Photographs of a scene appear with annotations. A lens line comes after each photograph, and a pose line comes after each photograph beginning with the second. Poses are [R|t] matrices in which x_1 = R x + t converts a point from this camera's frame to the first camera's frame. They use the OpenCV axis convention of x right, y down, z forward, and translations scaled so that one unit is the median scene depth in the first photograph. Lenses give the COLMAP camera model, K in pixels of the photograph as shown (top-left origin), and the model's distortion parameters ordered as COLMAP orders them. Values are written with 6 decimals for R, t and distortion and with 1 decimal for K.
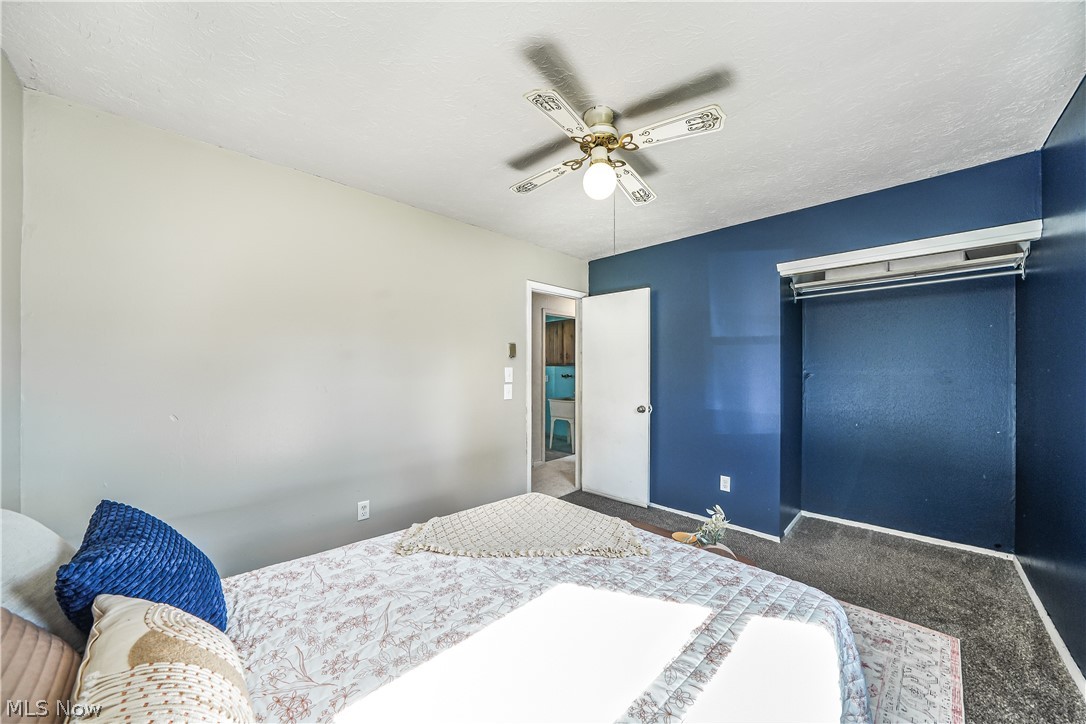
lens RADIAL K [[368.2, 0, 547.3], [0, 368.2, 365.2], [0, 0, 1]] dist [-0.013041, 0.000241]
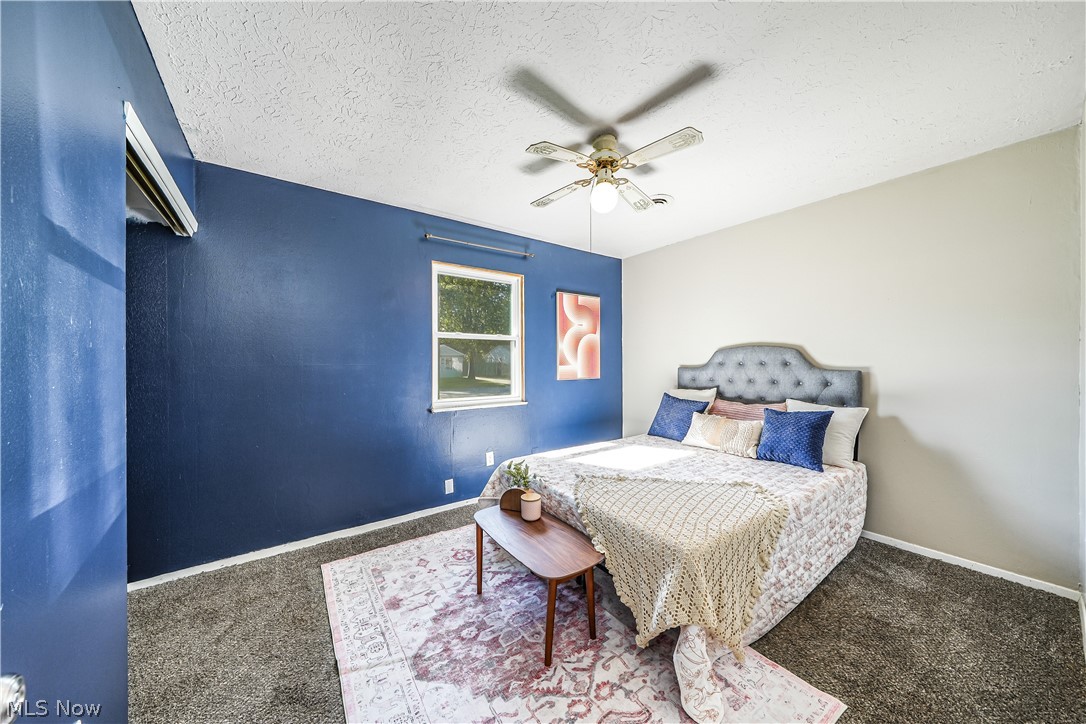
lens RADIAL K [[368.2, 0, 539.6], [0, 368.2, 361.0], [0, 0, 1]] dist [-0.013041, 0.000241]
pose [[-0.988244, 0.001119, 0.152878, 0.234236], [0.001314, 0.999998, 0.001175, 0.040264], [-0.152877, 0.001362, -0.988244, 3.025945]]
